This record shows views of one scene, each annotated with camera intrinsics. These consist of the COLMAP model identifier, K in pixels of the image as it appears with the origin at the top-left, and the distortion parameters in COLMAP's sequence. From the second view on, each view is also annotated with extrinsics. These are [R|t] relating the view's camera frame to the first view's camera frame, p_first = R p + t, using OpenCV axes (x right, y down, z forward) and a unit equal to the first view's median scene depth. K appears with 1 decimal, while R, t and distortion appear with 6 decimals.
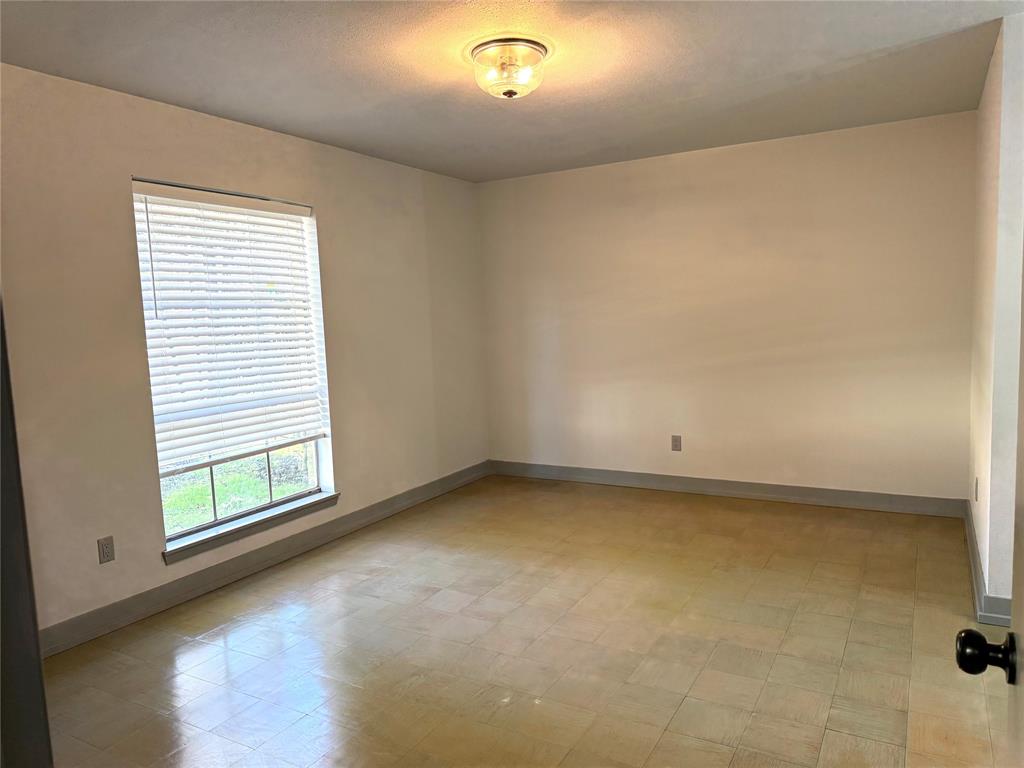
lens RADIAL K [[720.9, 0, 512.0], [0, 720.9, 384.0], [0, 0, 1]] dist [0.105905, -0.166760]
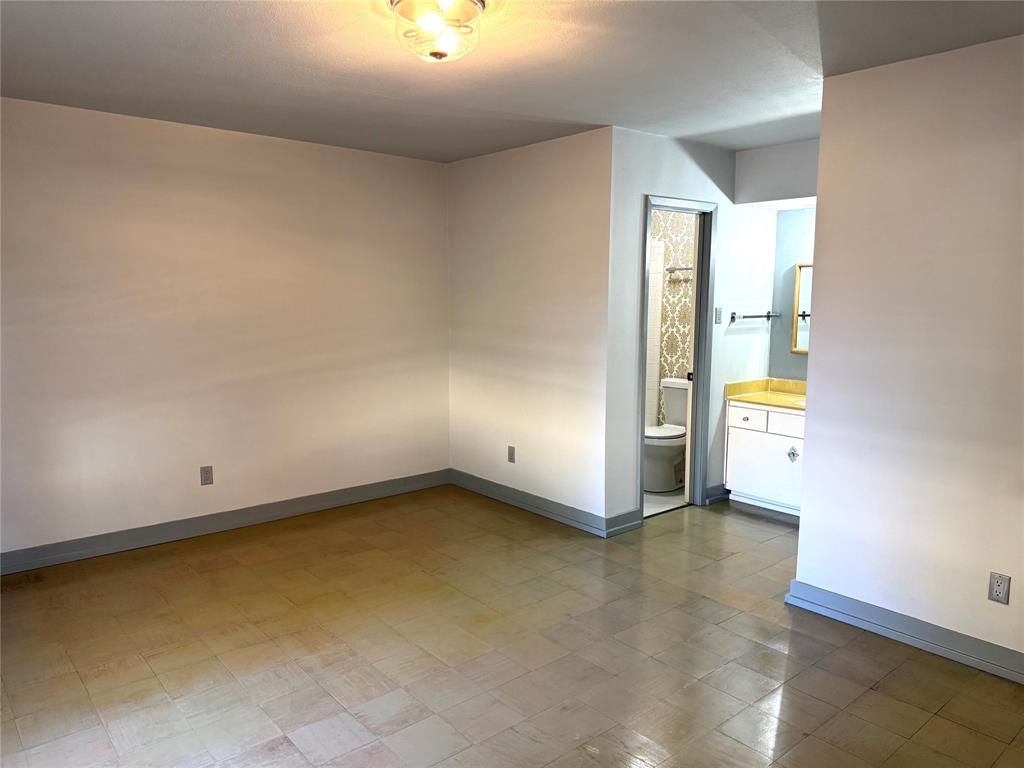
lens RADIAL K [[720.9, 0, 512.0], [0, 720.9, 384.0], [0, 0, 1]] dist [0.105905, -0.166760]
pose [[0.332021, -0.075001, 0.940286, -0.644044], [0.074709, 0.995793, 0.053048, -0.060103], [-0.940309, 0.052634, 0.336227, 0.569752]]
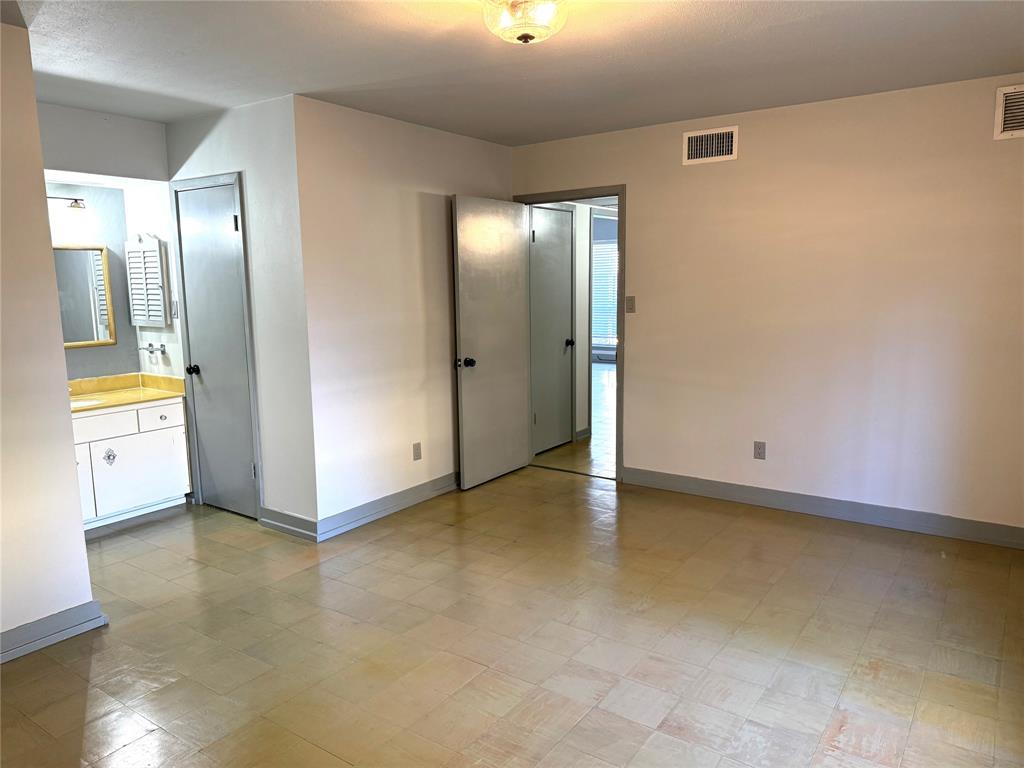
lens RADIAL K [[723.3, 0, 512.0], [0, 723.3, 384.0], [0, 0, 1]] dist [0.055416, -0.052003]
pose [[-0.993991, 0.040525, 0.101680, -0.046791], [0.064449, 0.967526, 0.244417, -0.191629], [-0.088473, 0.249501, -0.964324, 1.592883]]
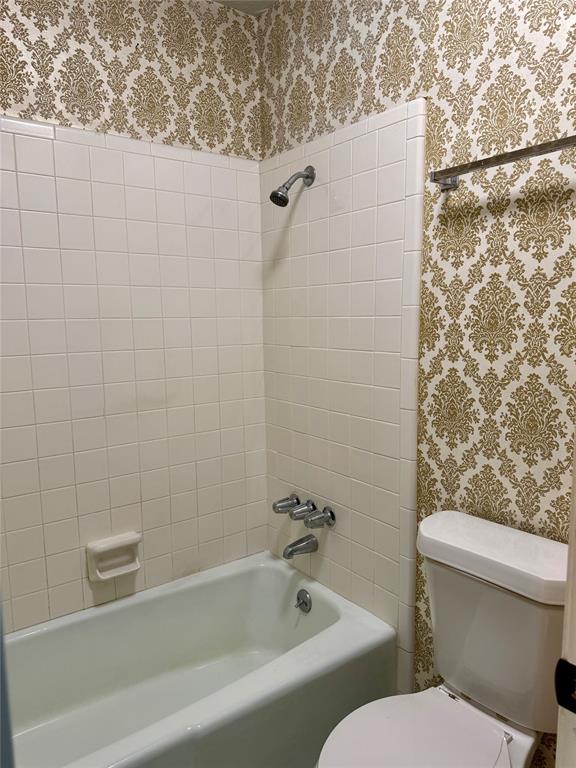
lens RADIAL K [[540.7, 0, 288.0], [0, 540.7, 384.0], [0, 0, 1]] dist [0.105905, -0.166760]
pose [[0.389930, -0.088364, 0.916595, 0.631337], [0.089857, 0.994286, 0.057628, -0.089300], [-0.916450, 0.059891, 0.395642, 0.729301]]
